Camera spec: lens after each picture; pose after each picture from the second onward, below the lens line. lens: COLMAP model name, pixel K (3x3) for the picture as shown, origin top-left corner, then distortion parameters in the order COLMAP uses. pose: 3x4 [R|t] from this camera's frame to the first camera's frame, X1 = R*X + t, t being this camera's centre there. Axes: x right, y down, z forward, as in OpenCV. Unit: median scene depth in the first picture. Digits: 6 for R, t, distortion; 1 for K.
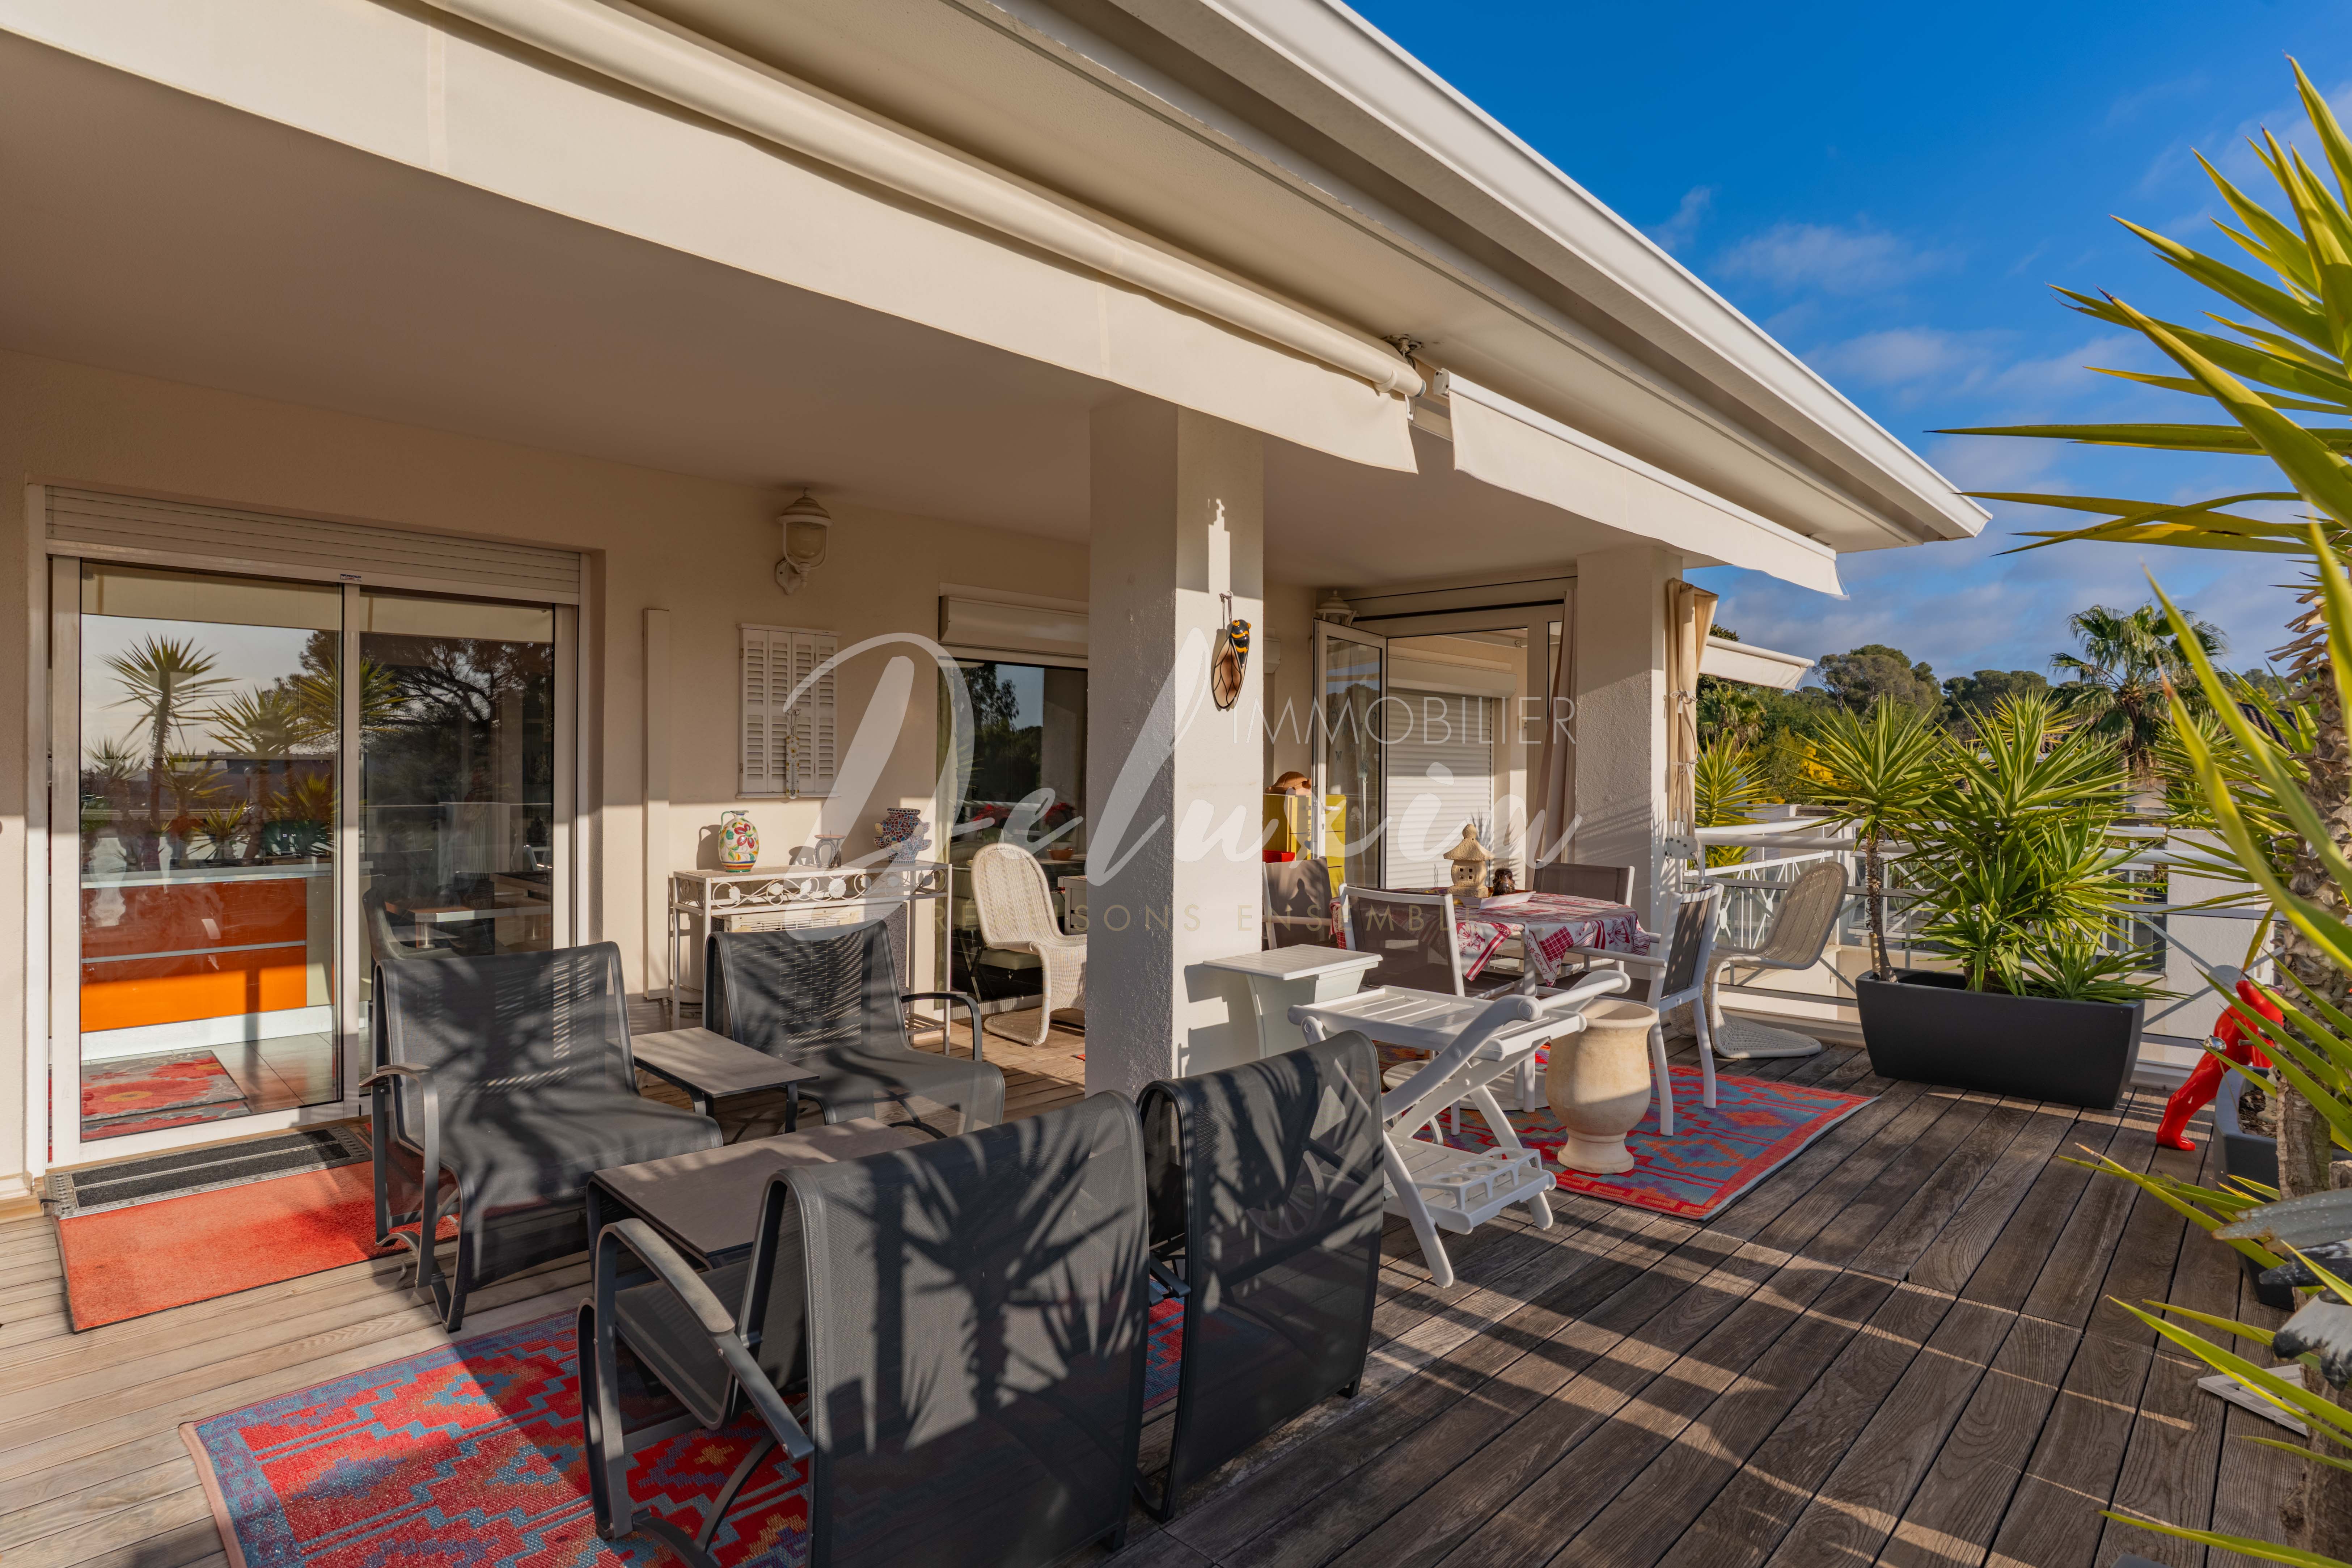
lens RADIAL K [[1151.1, 0, 1174.4], [0, 1151.1, 780.0], [0, 0, 1]] dist [-0.031611, 0.000324]
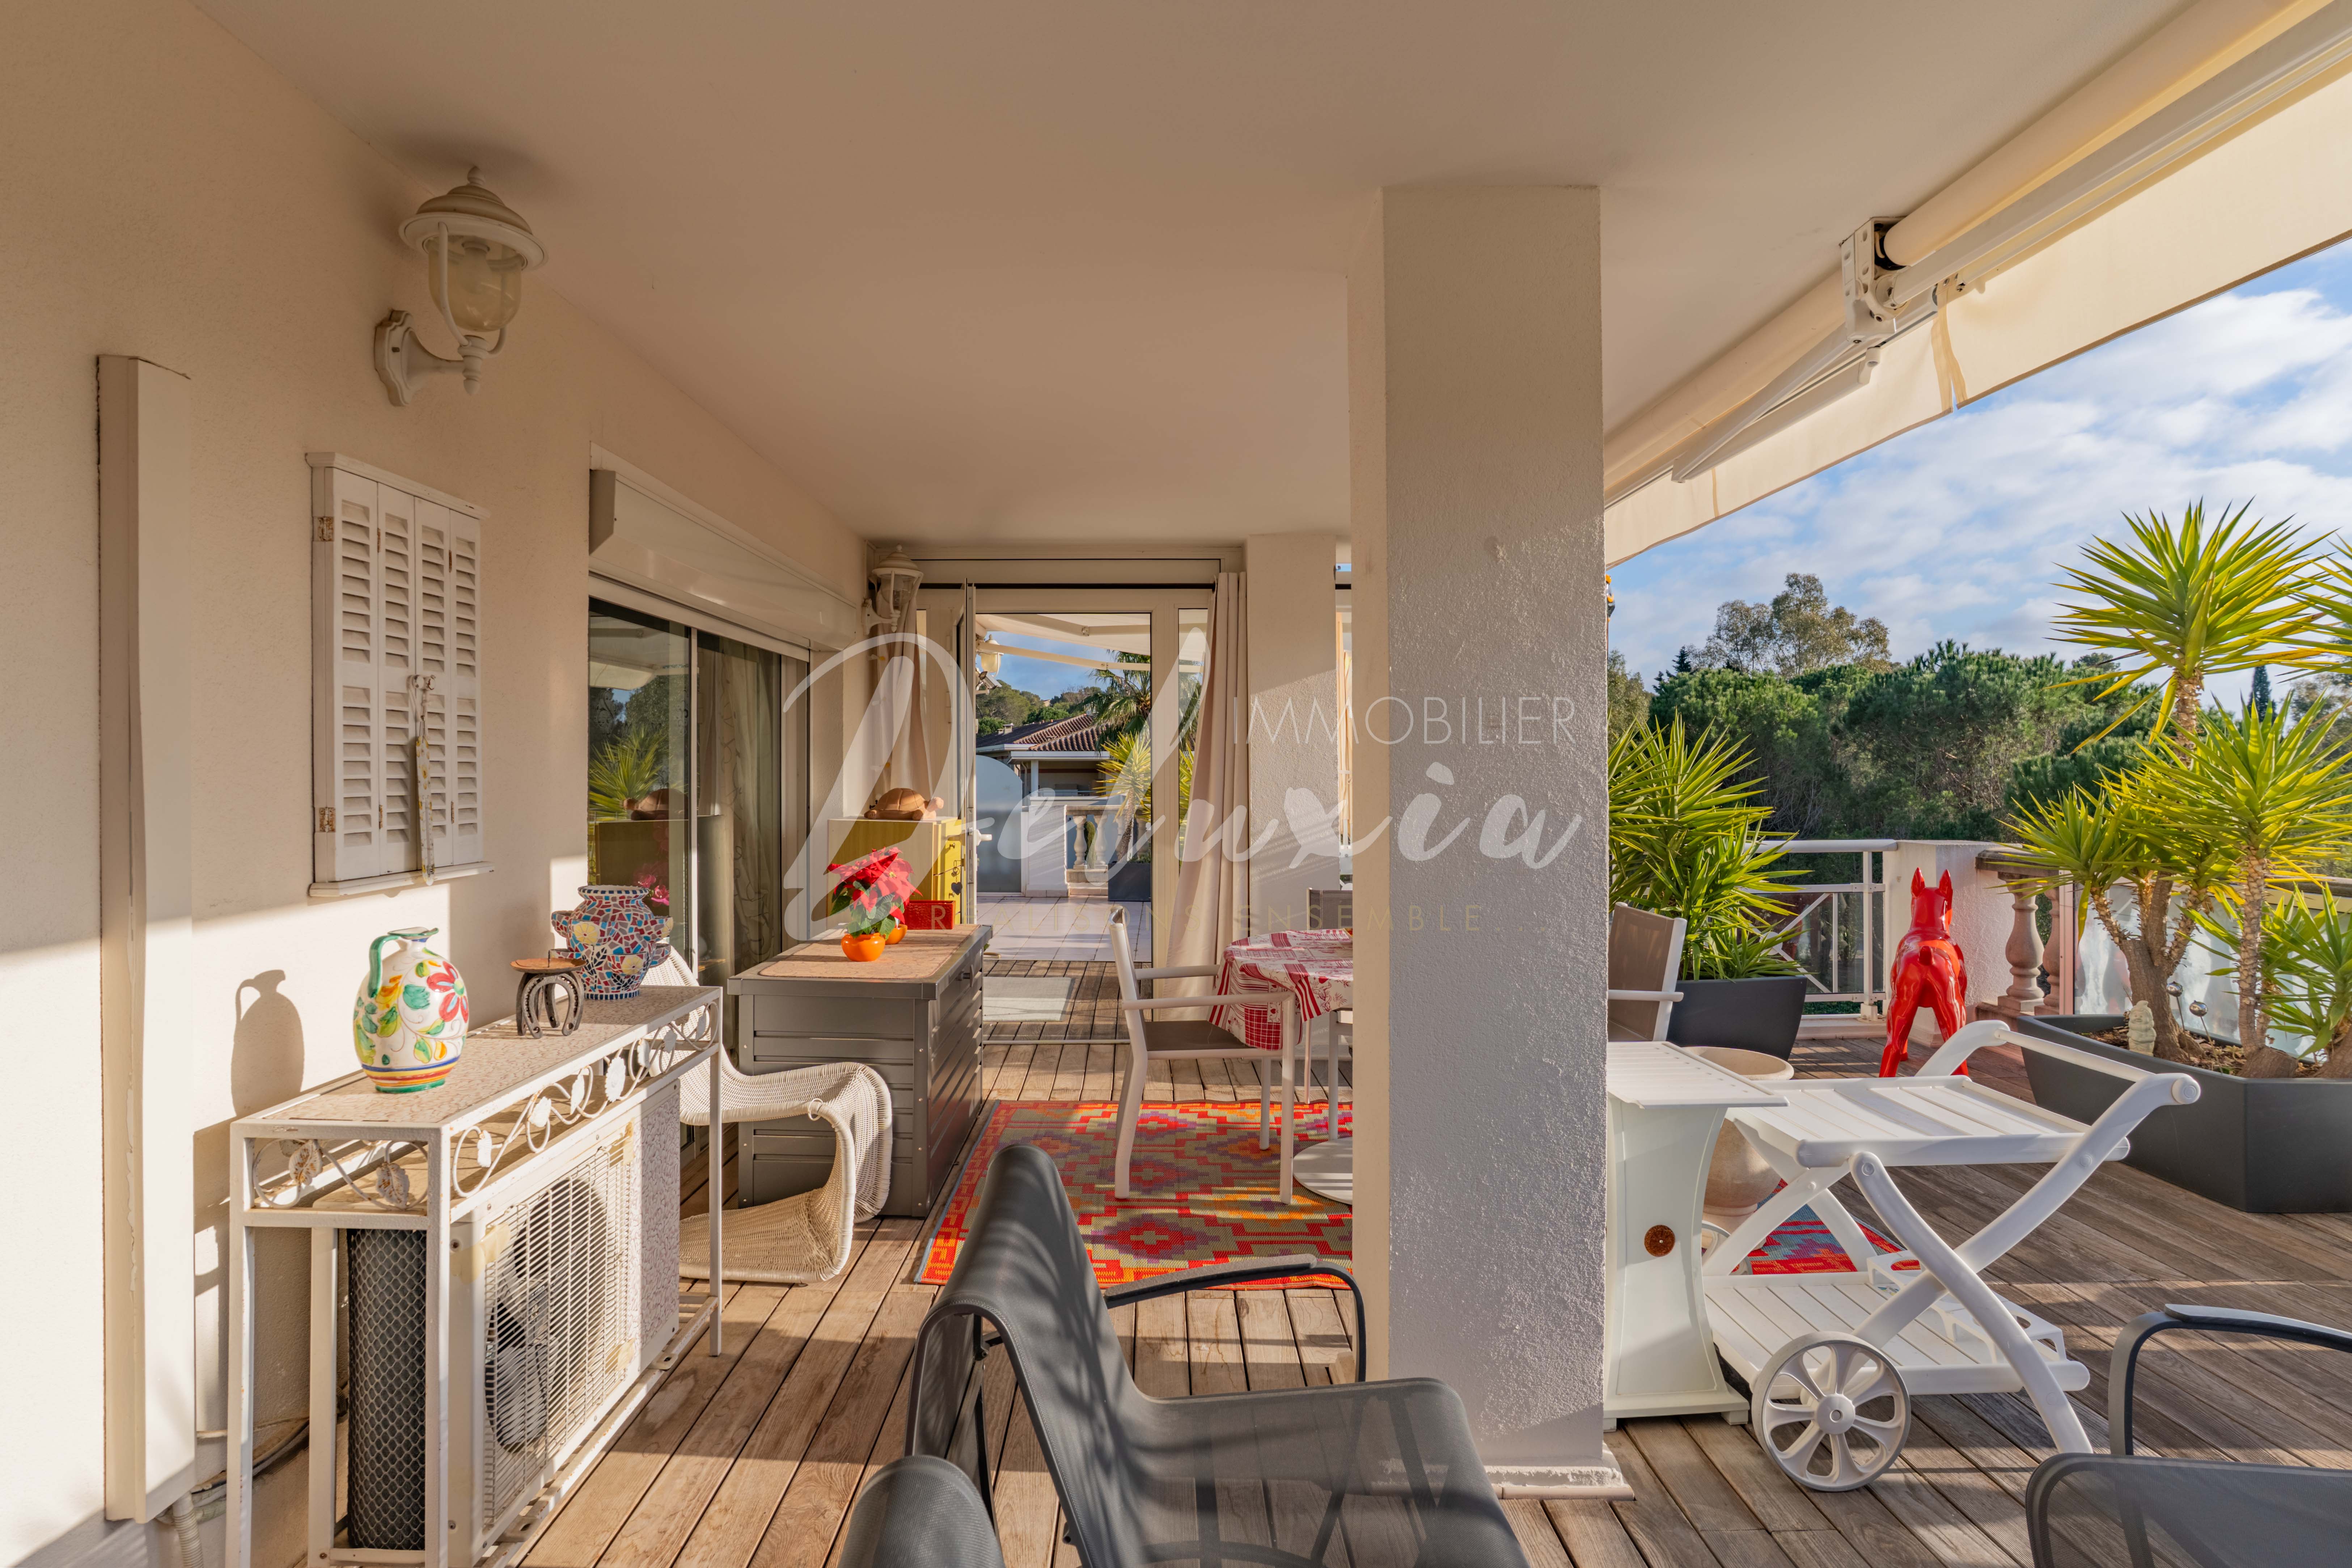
lens RADIAL K [[1193.2, 0, 1172.2], [0, 1193.2, 769.6], [0, 0, 1]] dist [-0.014141, 0.000147]
pose [[0.724940, -0.012102, 0.688706, -0.446627], [0.016188, 0.999869, 0.000530, -0.022963], [-0.688622, 0.010765, 0.725041, 0.500252]]
